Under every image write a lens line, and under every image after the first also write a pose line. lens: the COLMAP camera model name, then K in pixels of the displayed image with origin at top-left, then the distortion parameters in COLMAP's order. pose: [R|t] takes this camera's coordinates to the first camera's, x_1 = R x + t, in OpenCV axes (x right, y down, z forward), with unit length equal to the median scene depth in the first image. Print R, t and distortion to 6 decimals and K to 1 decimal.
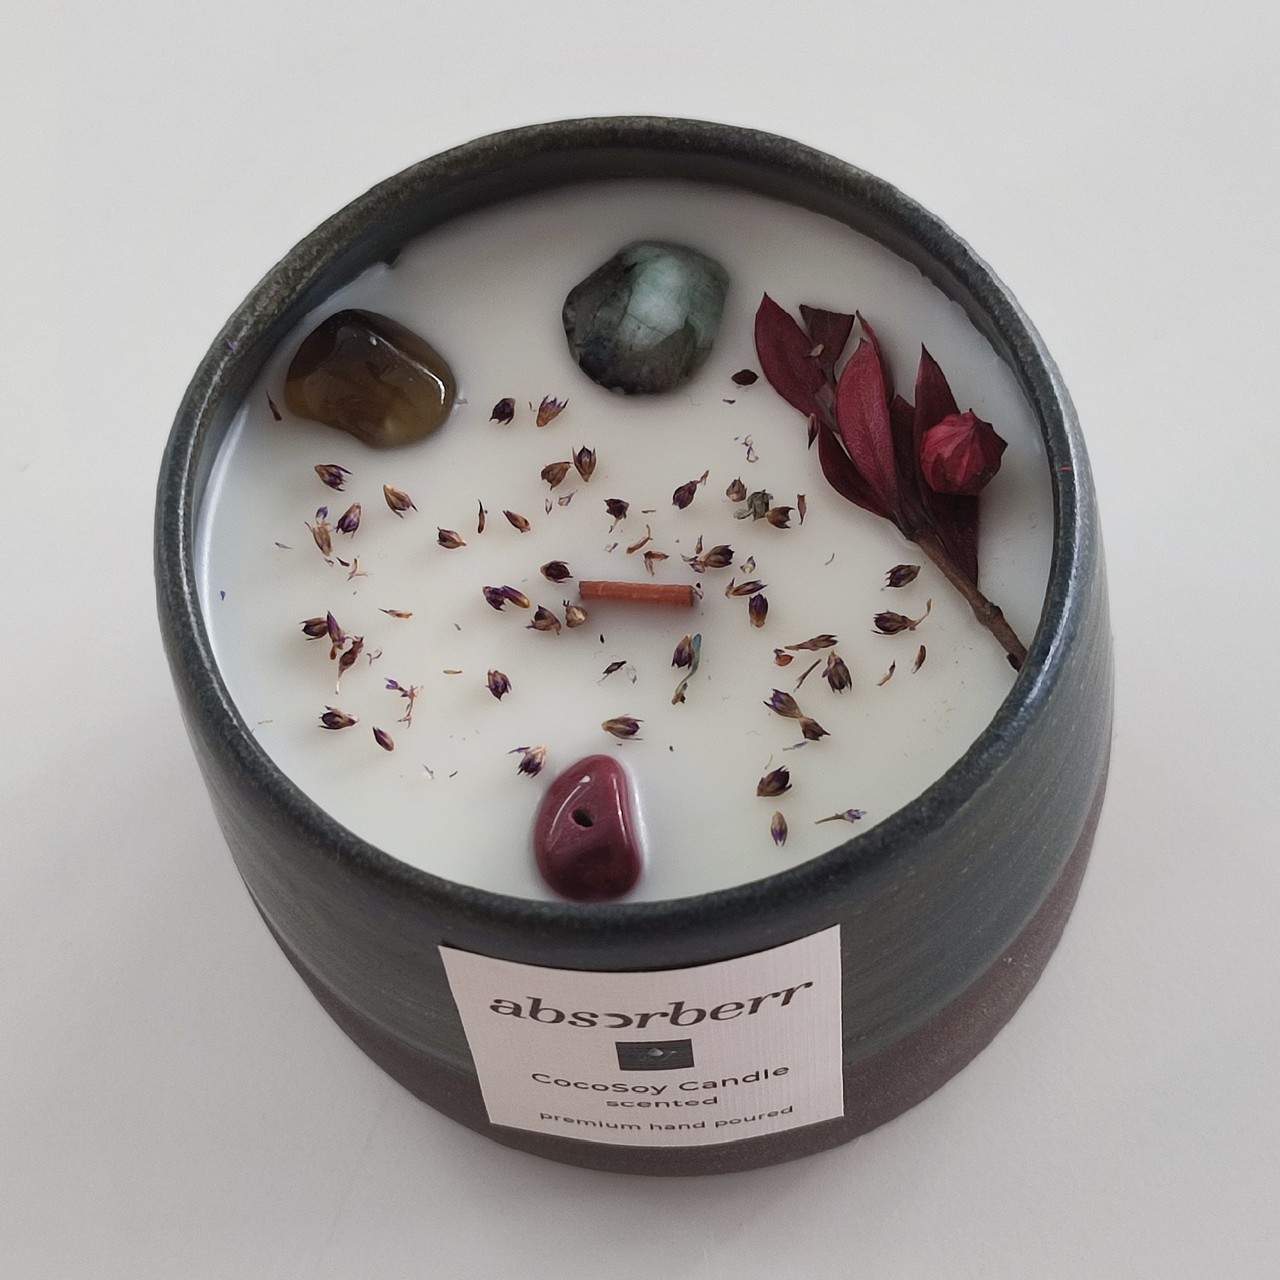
lens RADIAL K [[2644.3, 0, 628.0], [0, 2644.3, 649.2], [0, 0, 1]] dist [0.319546, -3.456210]
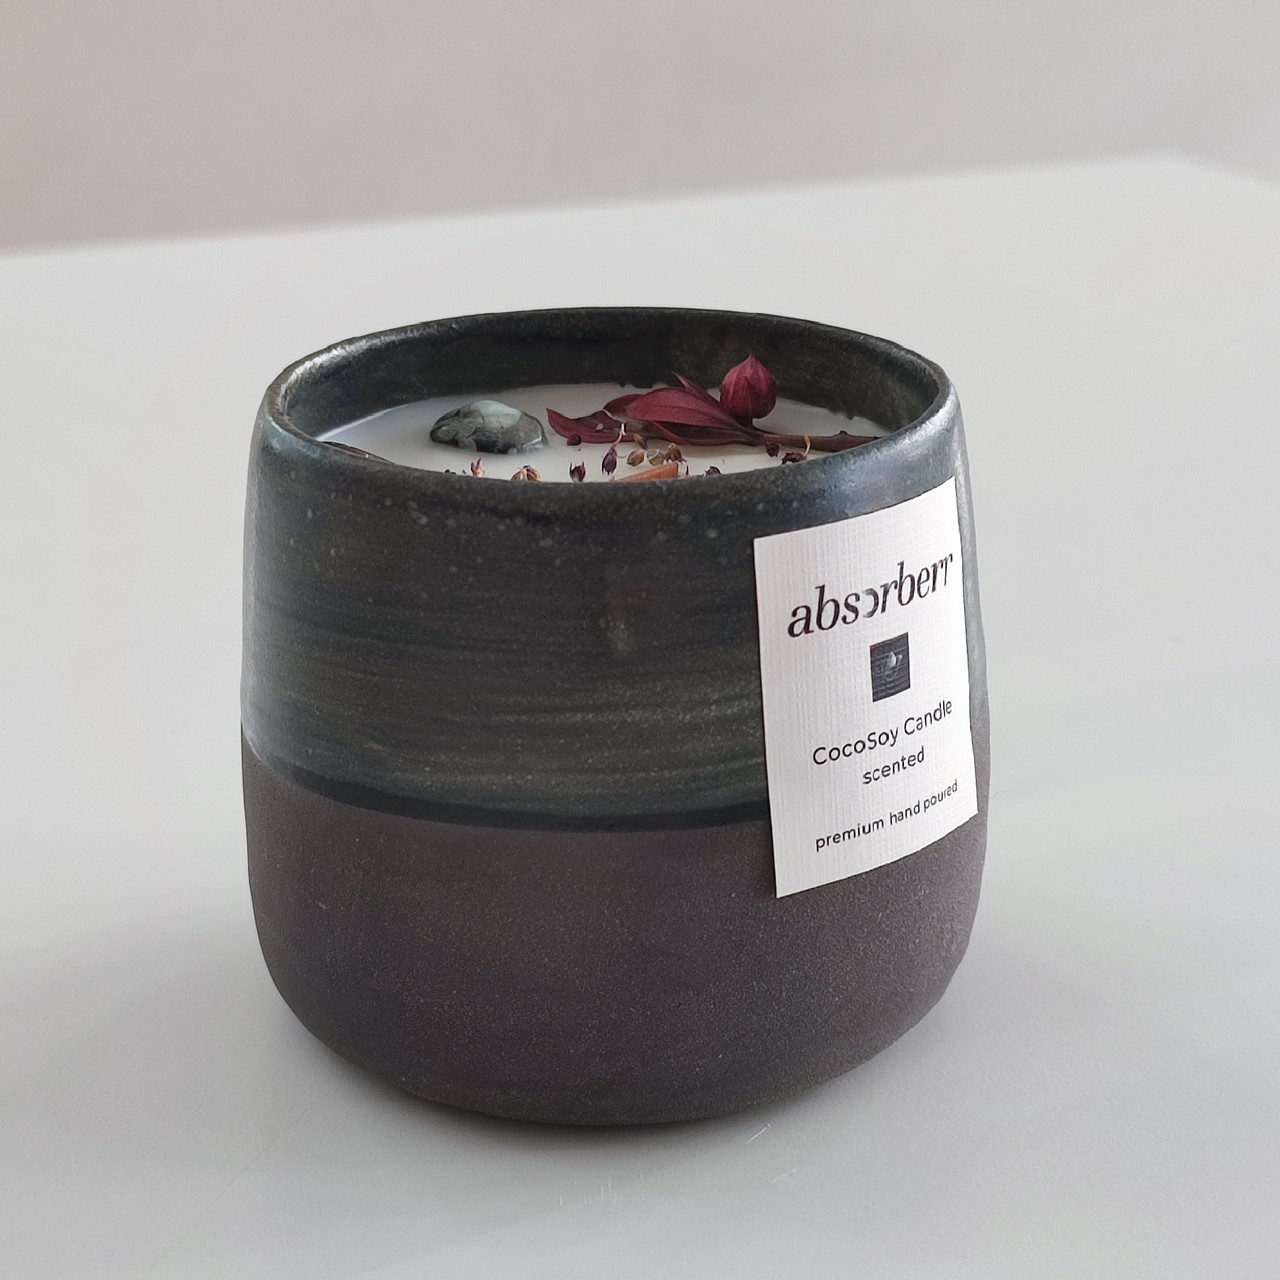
lens RADIAL K [[2644.3, 0, 628.0], [0, 2644.3, 649.2], [0, 0, 1]] dist [0.319546, -3.456210]
pose [[0.727555, -0.172049, 0.664126, -0.872548], [0.600608, 0.627582, -0.495389, 0.665729], [-0.331562, 0.759302, 0.559935, 0.327190]]
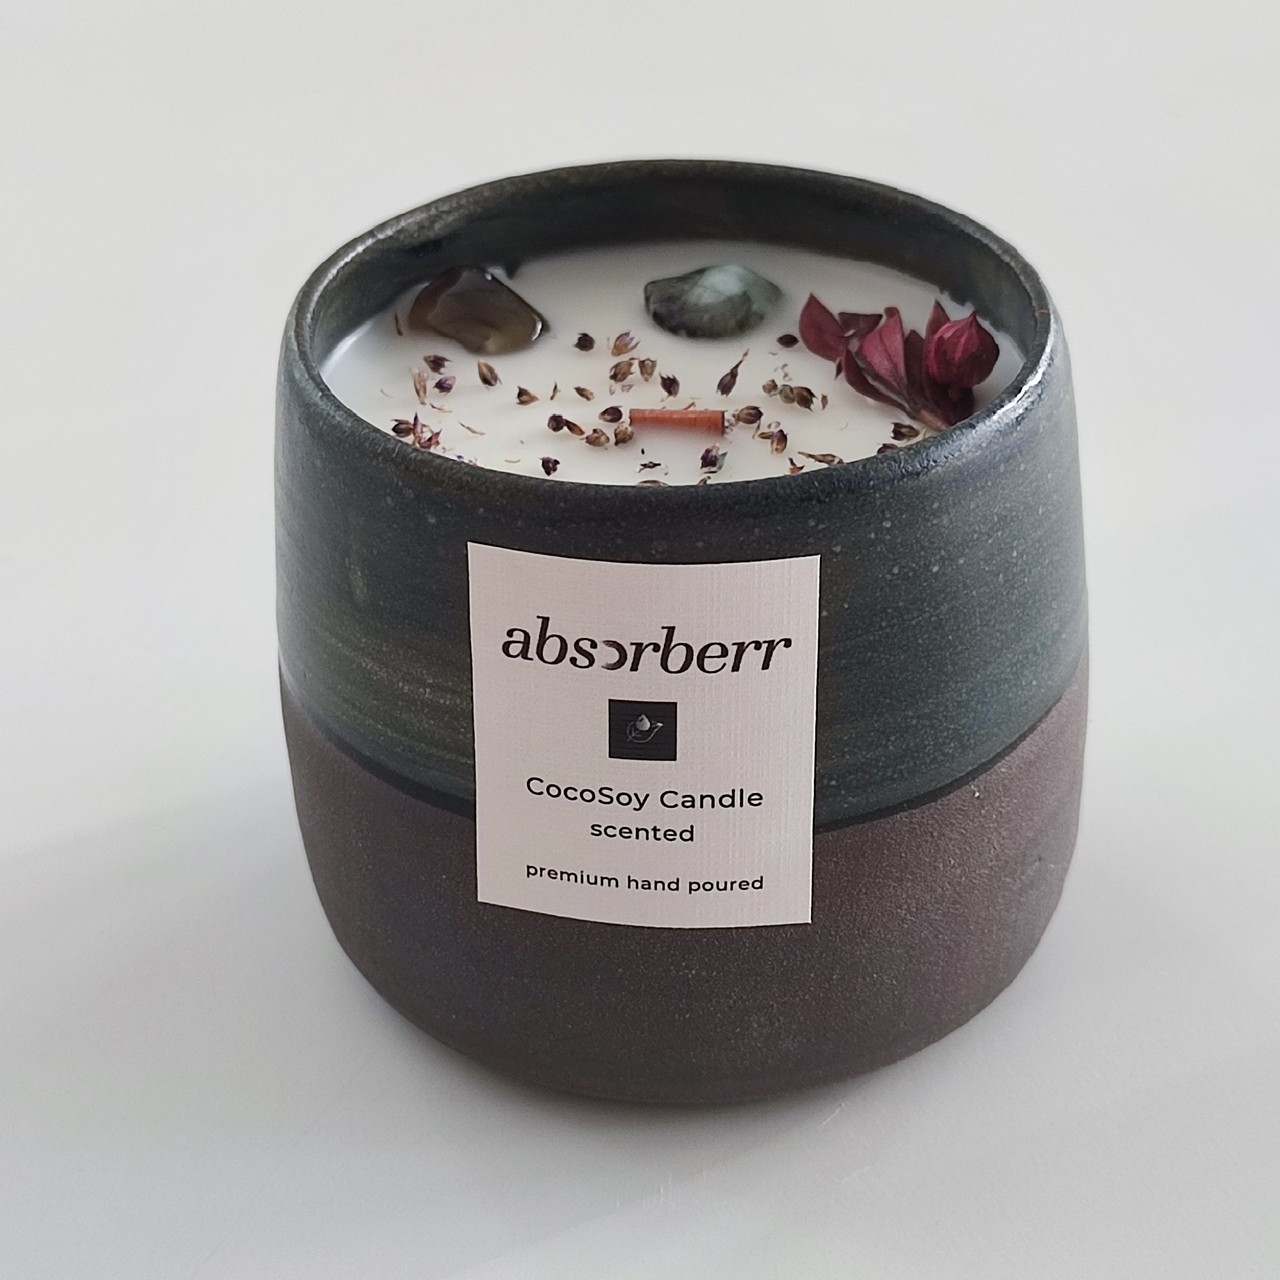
lens RADIAL K [[2644.3, 0, 628.0], [0, 2644.3, 649.2], [0, 0, 1]] dist [0.319546, -3.456210]
pose [[0.991277, 0.109780, -0.072927, 0.077443], [-0.131738, 0.841578, -0.523824, 0.673497], [0.003869, 0.528862, 0.848699, 0.053975]]
